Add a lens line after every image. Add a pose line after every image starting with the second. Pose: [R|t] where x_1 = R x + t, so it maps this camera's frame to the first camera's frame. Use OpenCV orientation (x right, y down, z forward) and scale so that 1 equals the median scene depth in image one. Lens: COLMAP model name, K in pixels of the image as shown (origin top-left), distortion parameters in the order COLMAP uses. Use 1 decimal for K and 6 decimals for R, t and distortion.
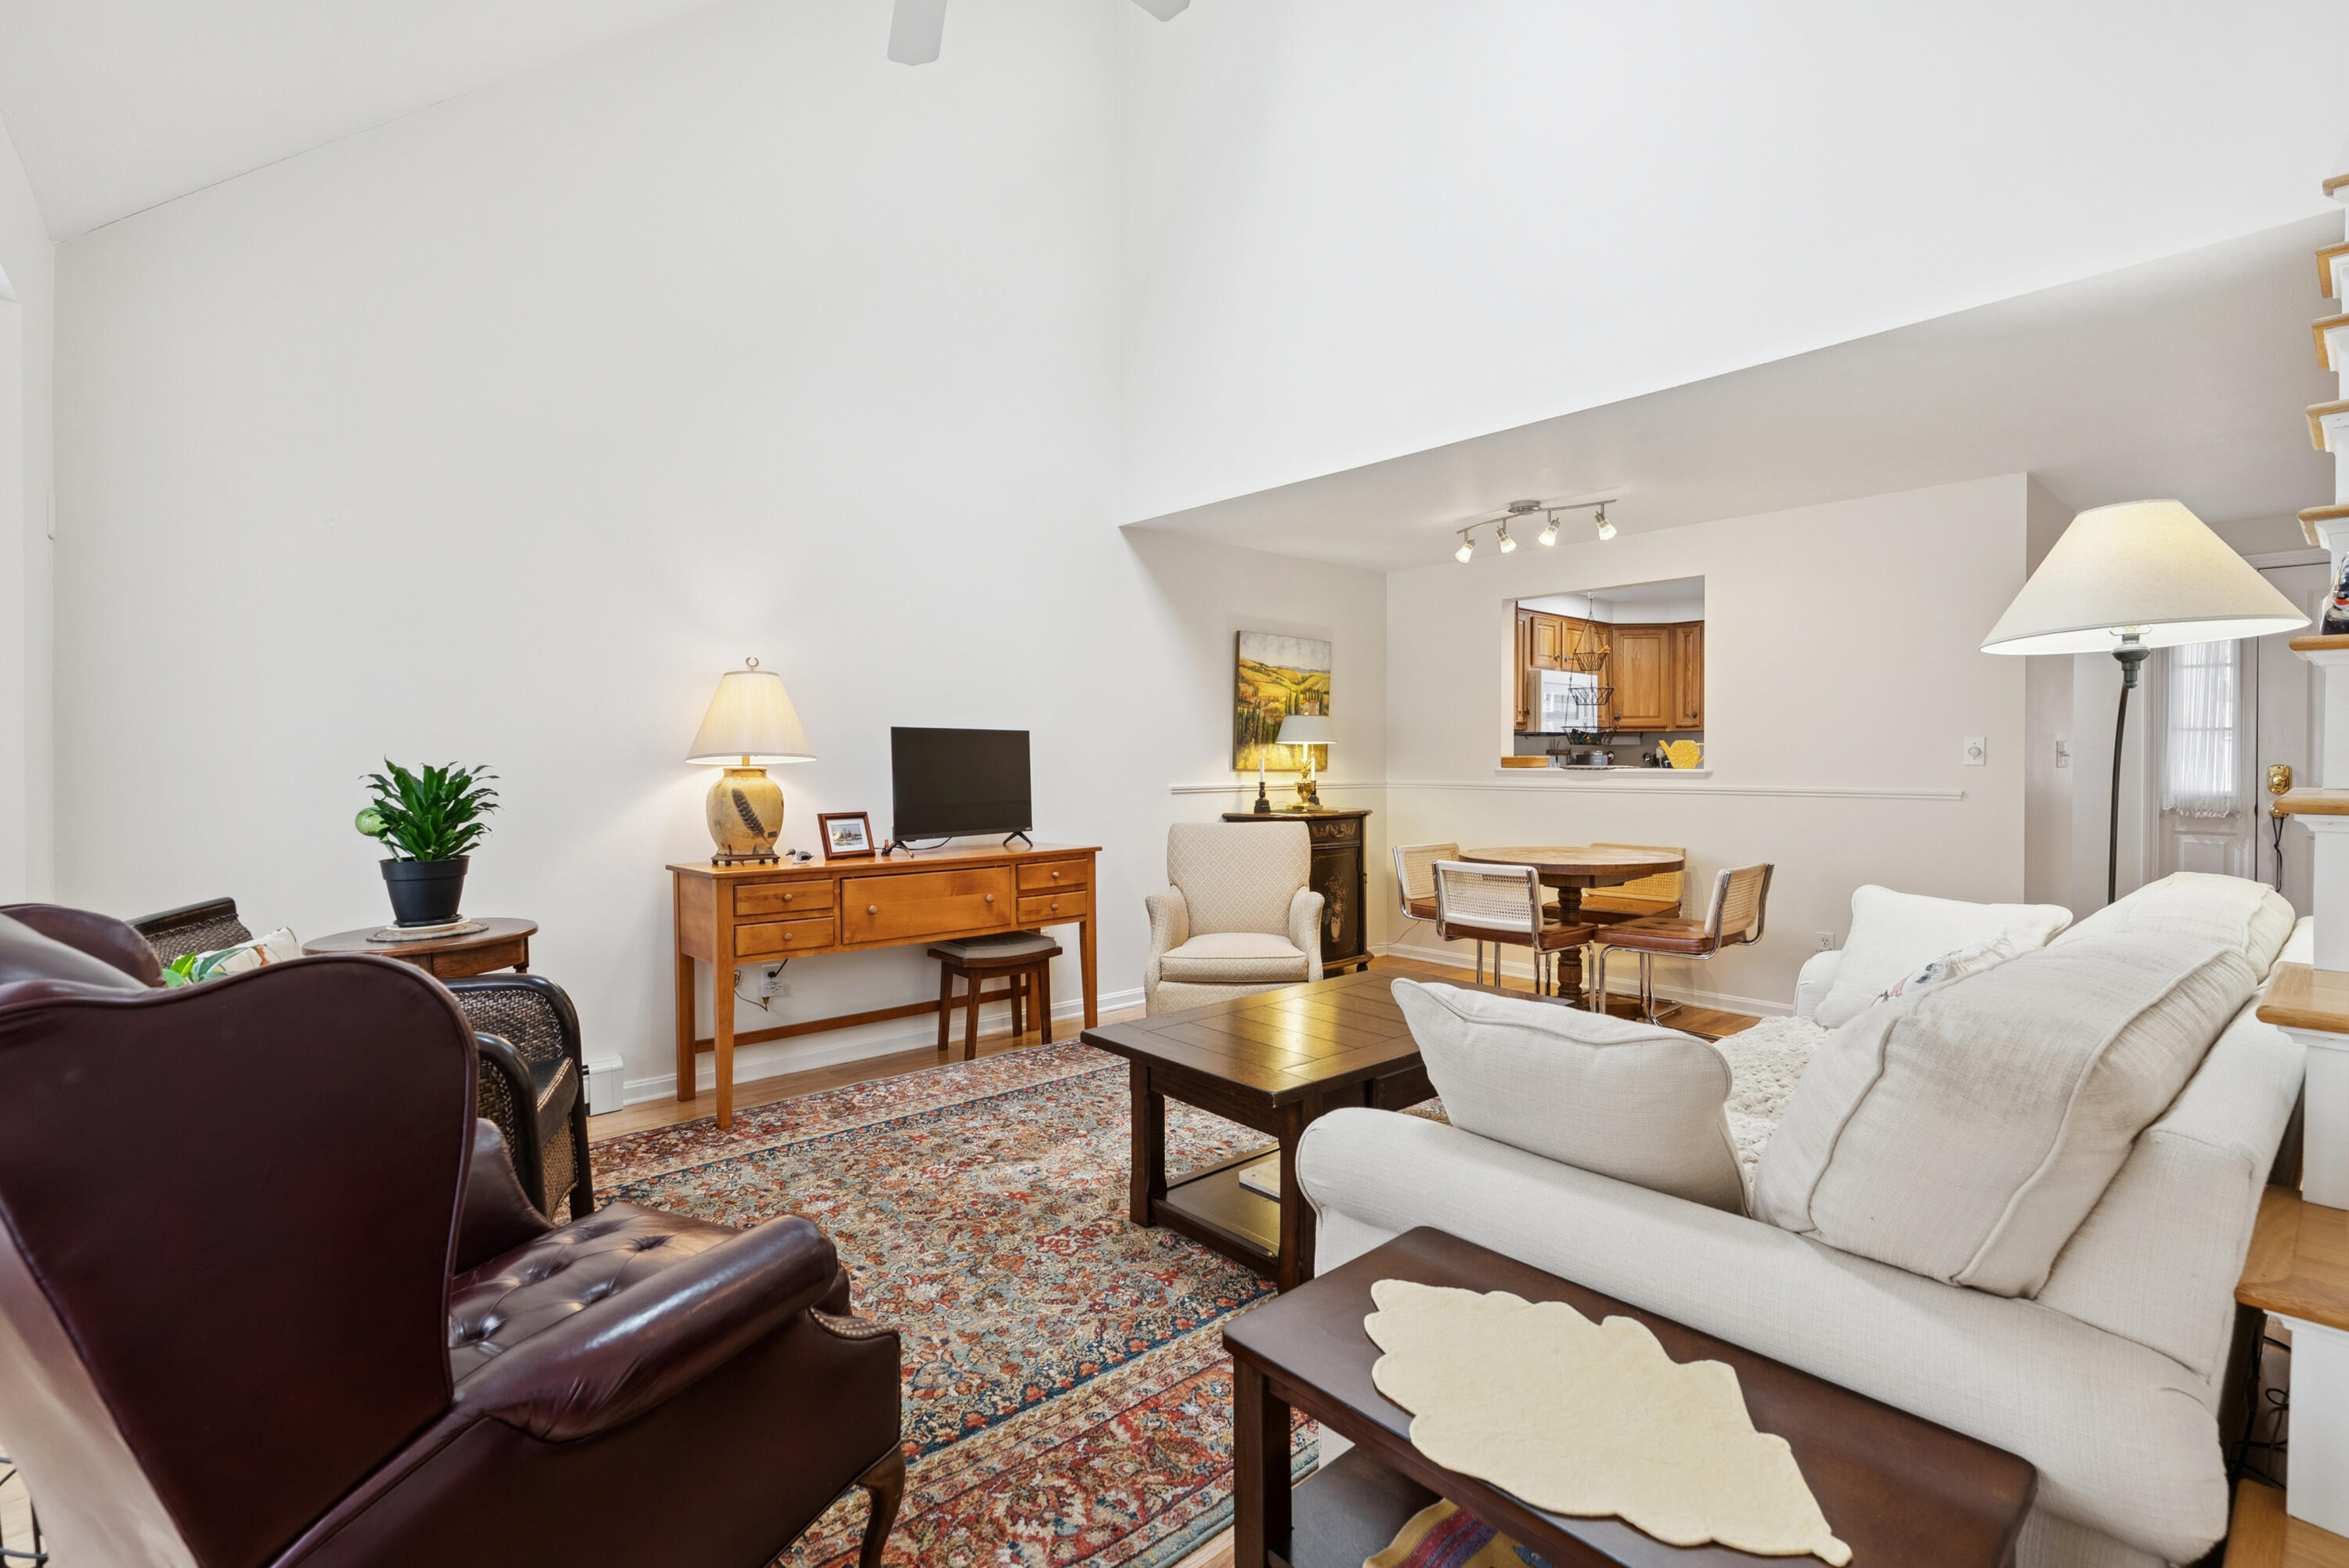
lens RADIAL K [[1079.1, 0, 1170.1], [0, 1079.1, 749.9], [0, 0, 1]] dist [0.001430, 0.000834]
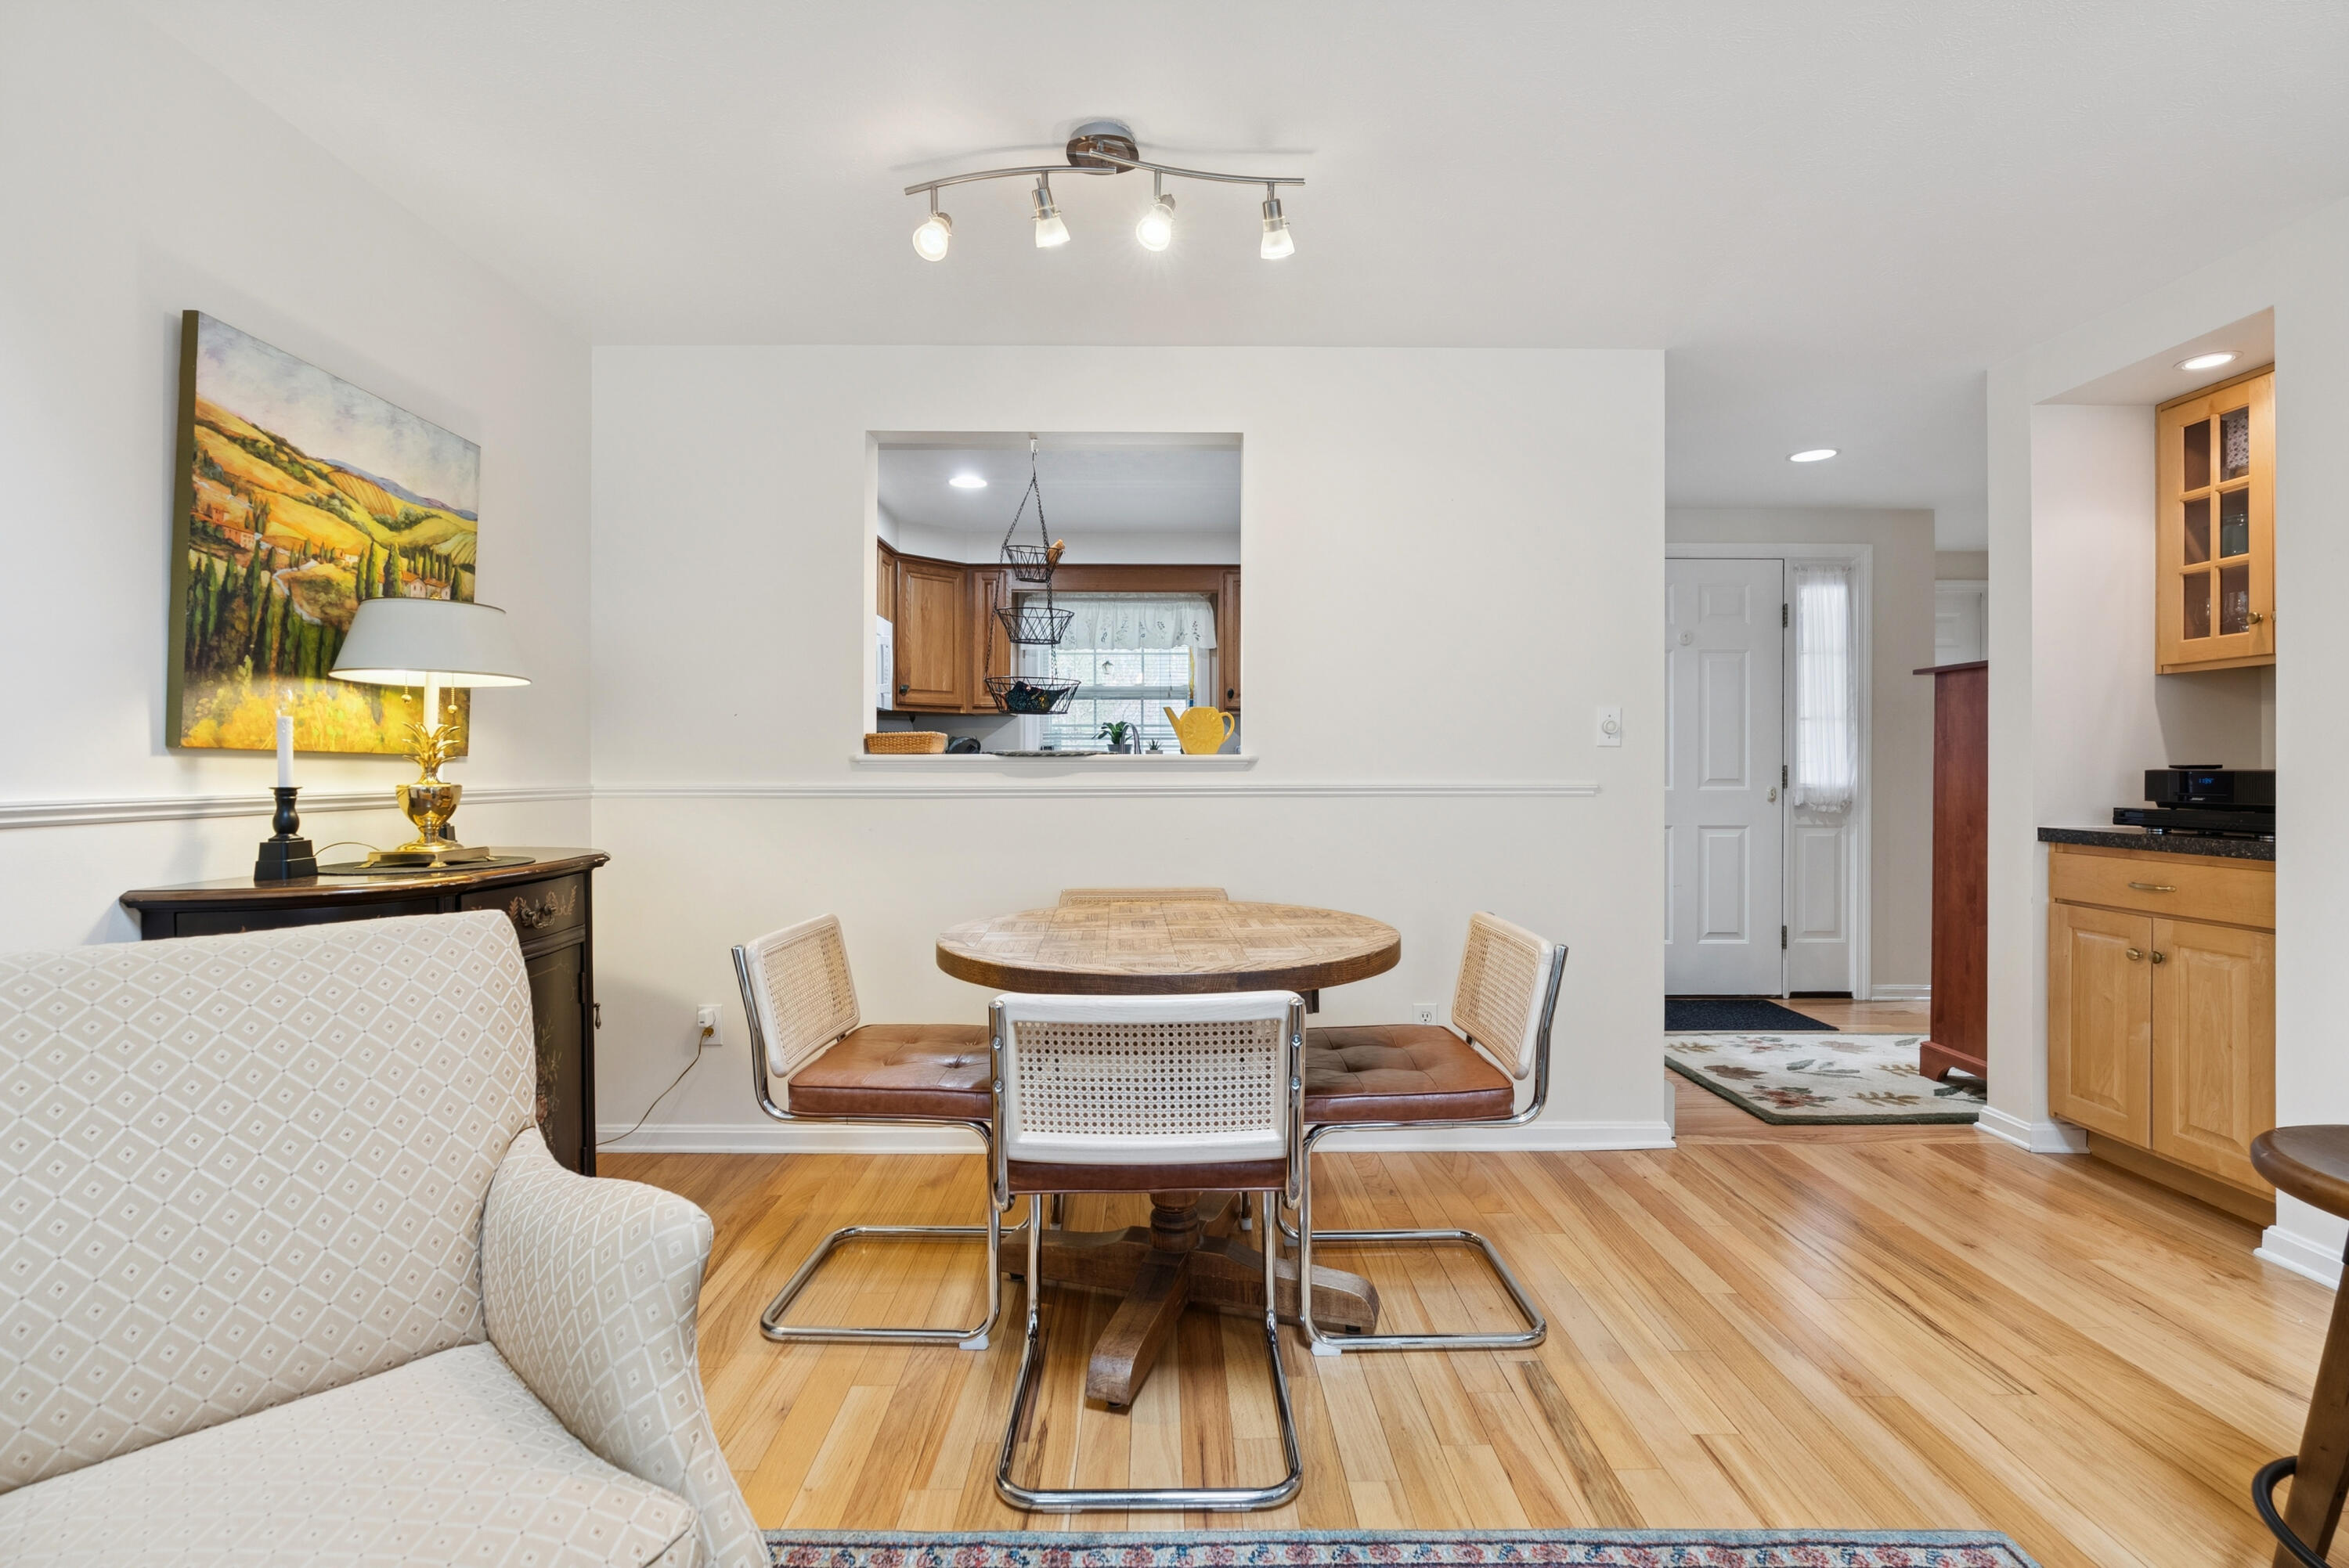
lens RADIAL K [[1065.1, 0, 1172.0], [0, 1065.1, 772.7], [0, 0, 1]] dist [-0.001701, 0.000625]
pose [[0.654941, -0.003125, 0.755673, 0.017463], [-0.006606, 0.999930, 0.009861, 0.022442], [-0.755651, -0.011450, 0.654874, 0.636394]]
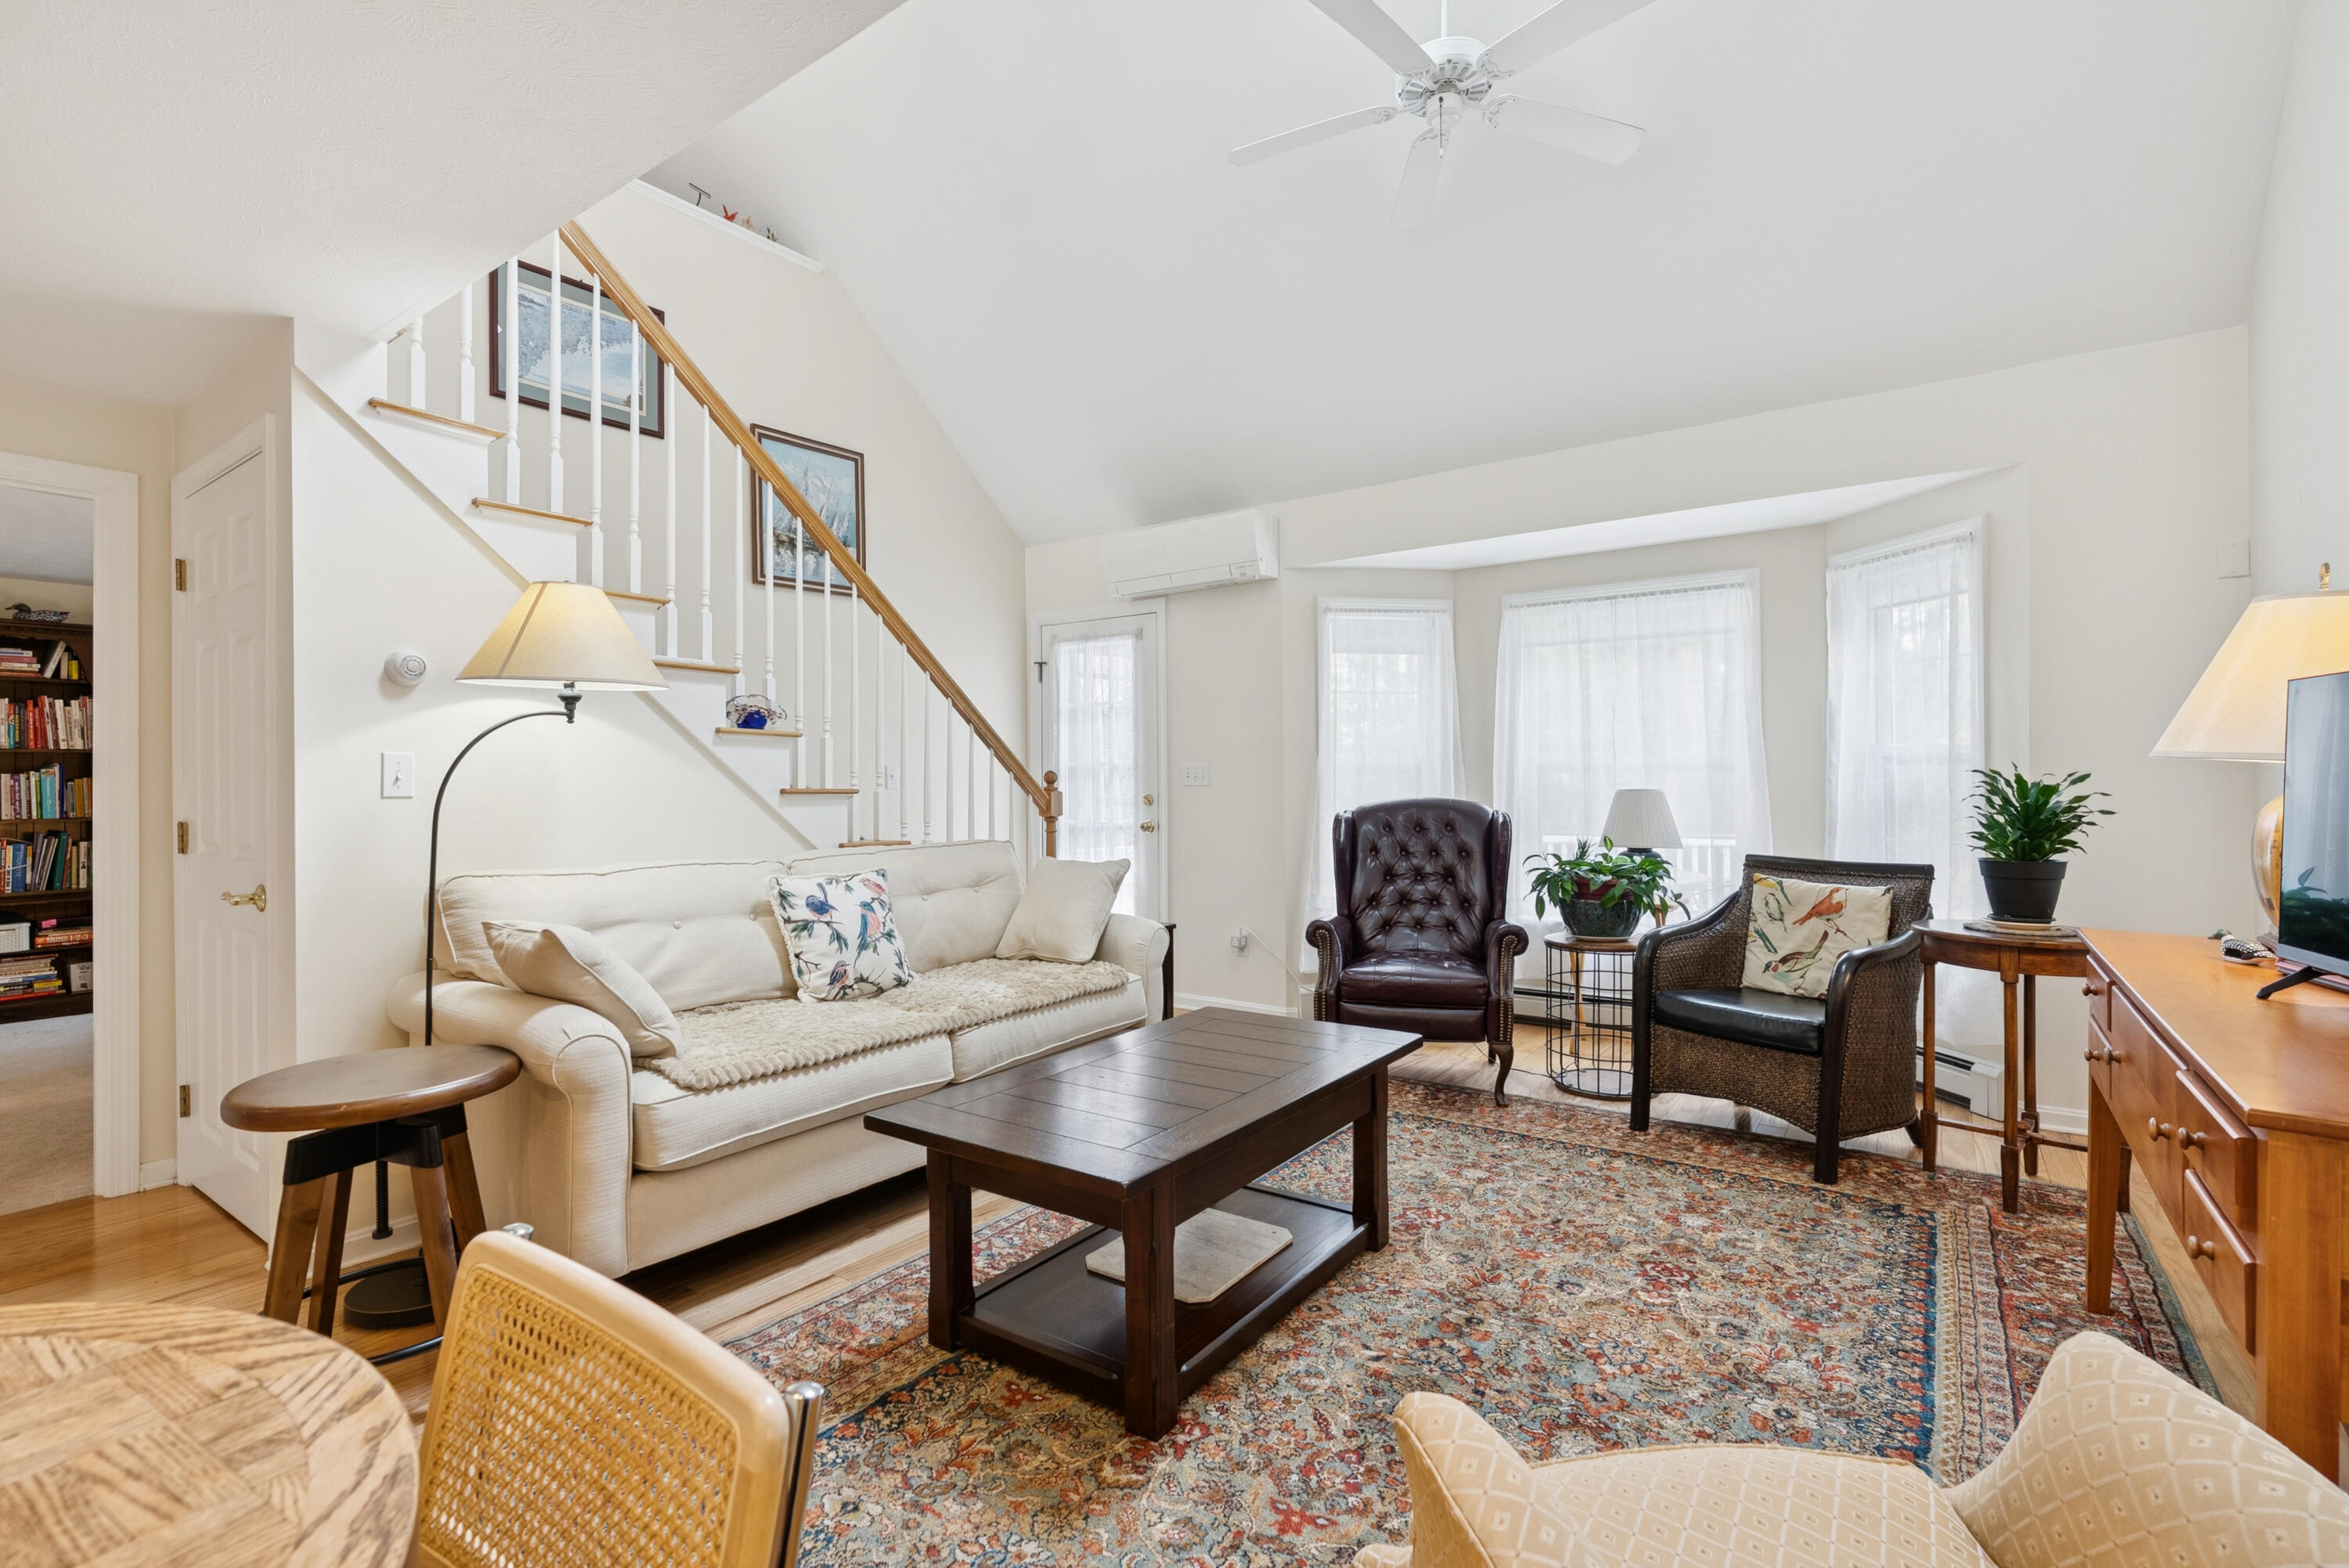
lens RADIAL K [[1065.1, 0, 1172.0], [0, 1065.1, 772.7], [0, 0, 1]] dist [-0.001701, 0.000625]
pose [[-0.974960, 0.006079, -0.222296, 0.195579], [0.010200, 0.999797, -0.017393, 0.013388], [0.222145, -0.019225, -0.974824, 1.017850]]
